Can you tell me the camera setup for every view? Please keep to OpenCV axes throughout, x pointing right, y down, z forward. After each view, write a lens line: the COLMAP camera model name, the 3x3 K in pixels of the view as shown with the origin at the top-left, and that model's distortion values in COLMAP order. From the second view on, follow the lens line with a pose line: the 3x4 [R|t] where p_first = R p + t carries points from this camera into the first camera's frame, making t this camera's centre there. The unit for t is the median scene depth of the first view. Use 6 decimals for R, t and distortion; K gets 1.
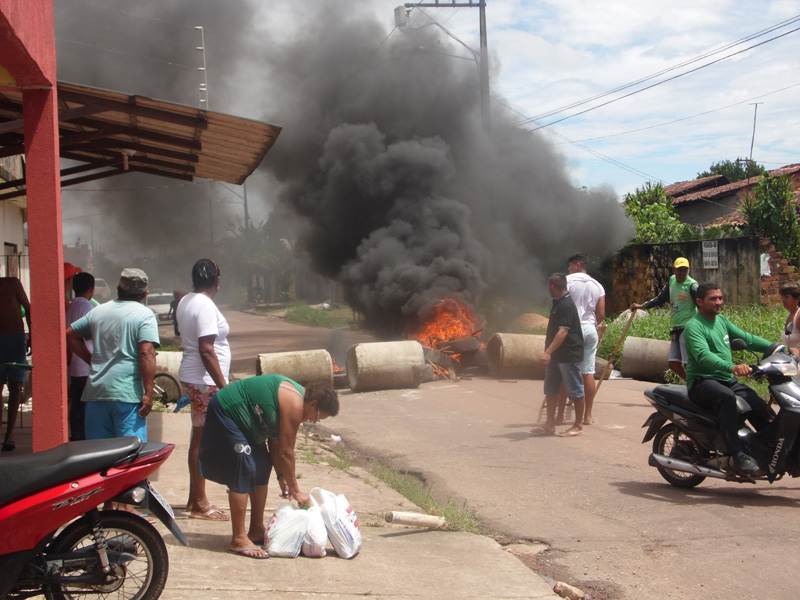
lens RADIAL K [[1335.6, 0, 417.4], [0, 1335.6, 295.6], [0, 0, 1]] dist [0.267180, 0.000000]
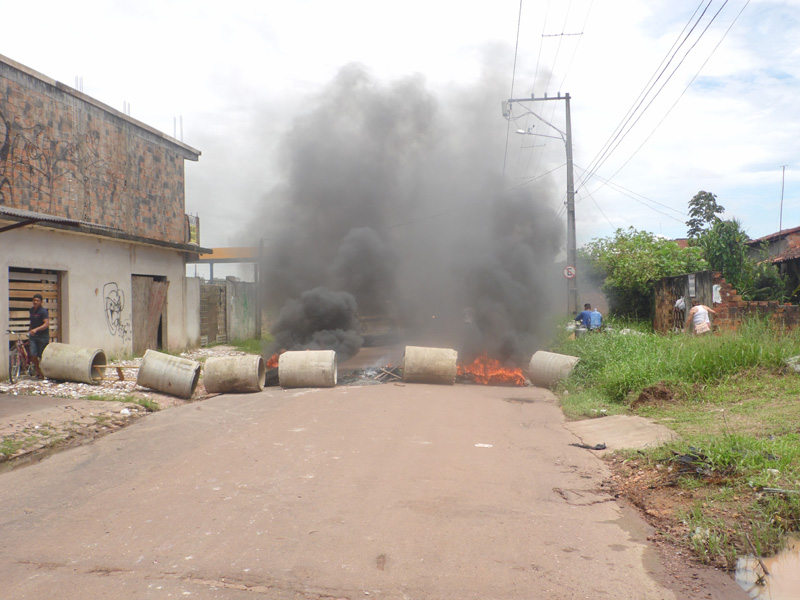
lens RADIAL K [[908.0, 0, 399.1], [0, 908.0, 304.8], [0, 0, 1]] dist [-0.071535, 0.000000]
pose [[0.947876, 0.011504, -0.318431, 0.335491], [-0.014407, 0.999873, -0.006764, -0.004671], [0.318312, 0.010999, 0.947922, 0.203130]]
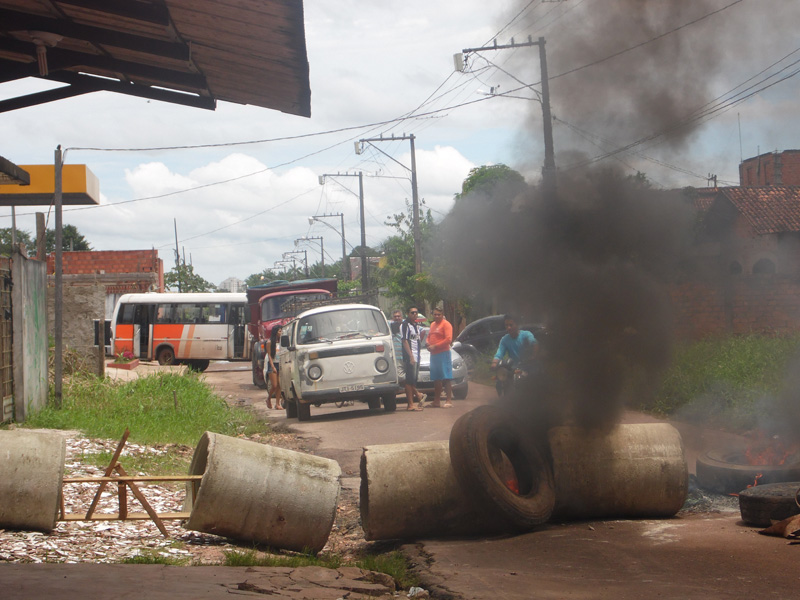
lens RADIAL K [[2243.2, 0, 399.0], [0, 2243.2, 297.4], [0, 0, 1]] dist [0.951731, 0.000000]
pose [[0.990034, -0.000440, -0.140829, 0.019032], [-0.001999, 0.999851, -0.017175, 0.000741], [0.140815, 0.017285, 0.989885, 0.126613]]
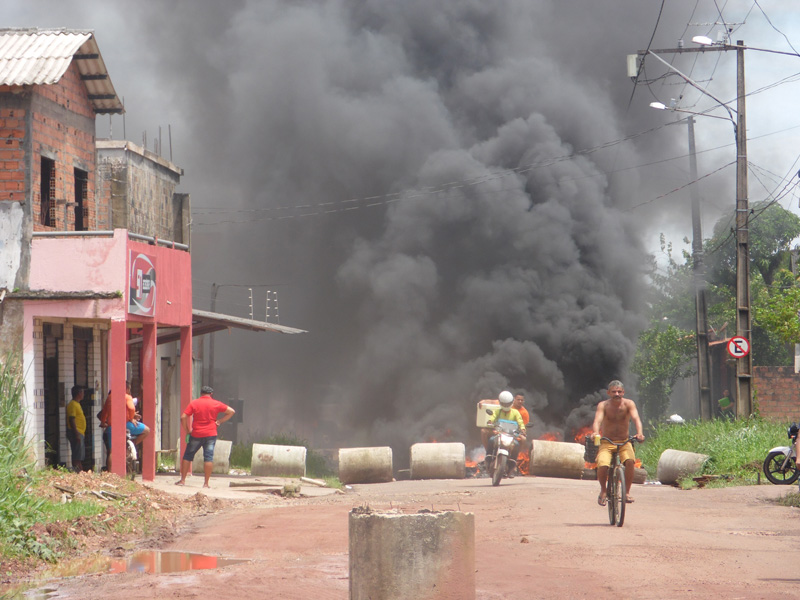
lens RADIAL K [[5924.7, 0, 368.5], [0, 5924.7, 290.2], [0, 0, 1]] dist [3.417791, 0.000000]
pose [[0.969719, 0.015524, -0.243728, 1.314716], [-0.022788, 0.999375, -0.027011, 0.043677], [0.243156, 0.031747, 0.969467, -4.612523]]
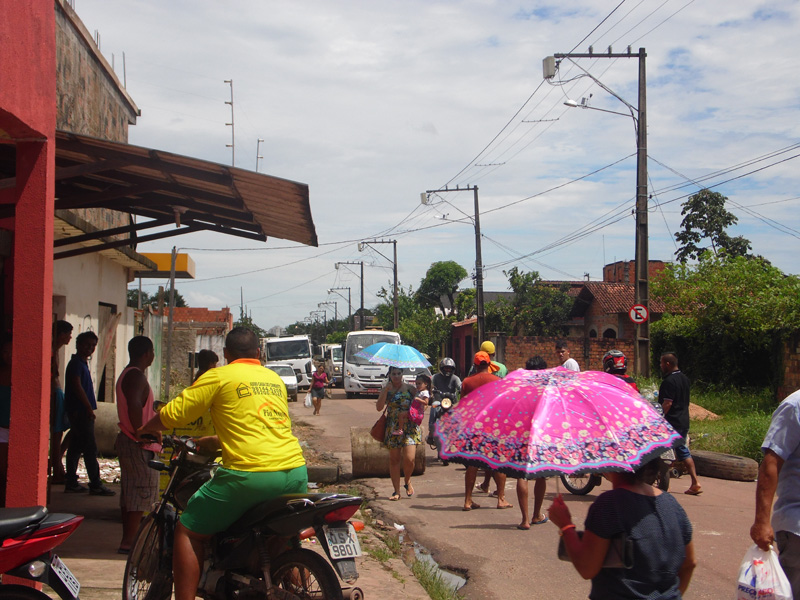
lens RADIAL K [[1484.9, 0, 402.7], [0, 1484.9, 293.7], [0, 0, 1]] dist [0.373333, 0.000000]
pose [[0.990802, 0.031904, -0.131509, 0.052041], [-0.038860, 0.997959, -0.050676, 0.000087], [0.129623, 0.055321, 0.990019, -0.008860]]
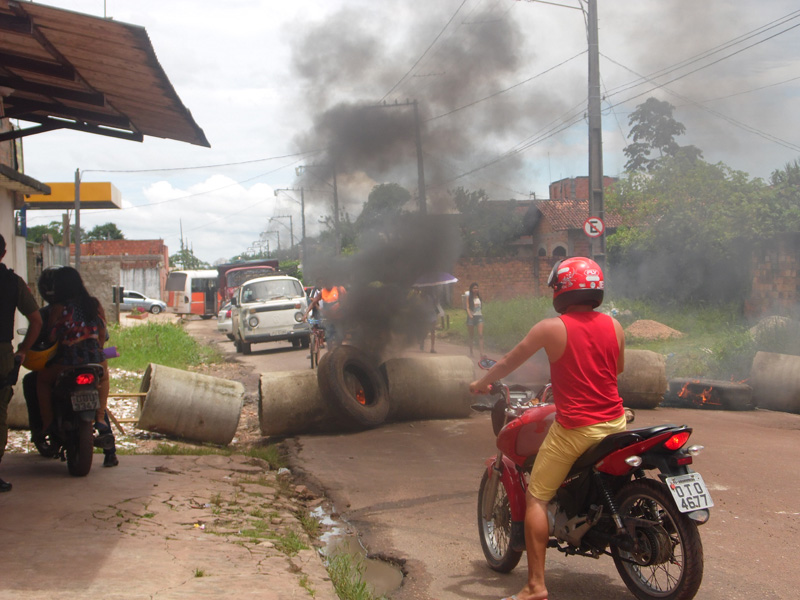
lens RADIAL K [[1484.9, 0, 402.4], [0, 1484.9, 299.9], [0, 0, 1]] dist [0.373333, 0.000000]
pose [[0.995406, 0.002090, -0.095718, 0.043989], [-0.001925, 0.999996, 0.001821, 0.000073], [0.095721, -0.001628, 0.995407, 0.151004]]
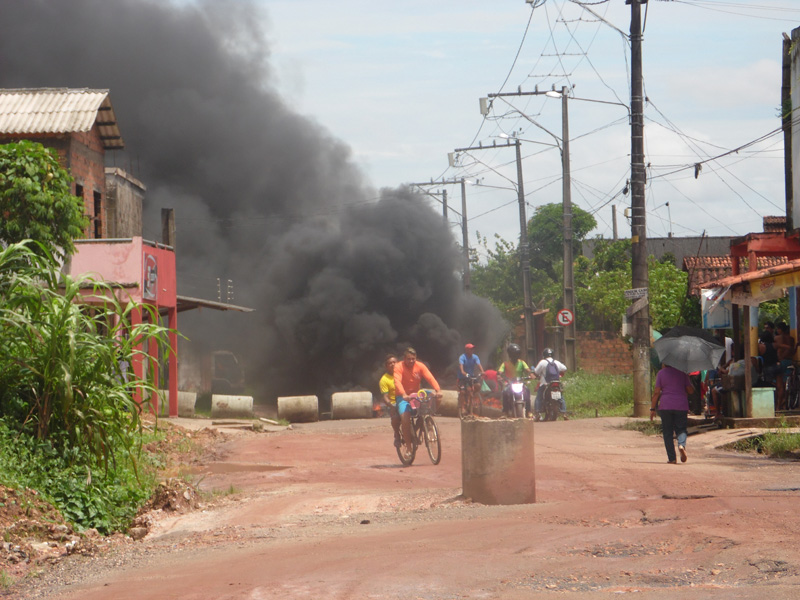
lens RADIAL K [[5080.6, 0, 397.9], [0, 5080.6, 301.0], [0, 0, 1]] dist [3.162305, 0.000000]
pose [[0.978904, 0.006967, -0.204204, 1.381859], [-0.011583, 0.999703, -0.021422, 0.056970], [0.203994, 0.023335, 0.978694, -5.448234]]
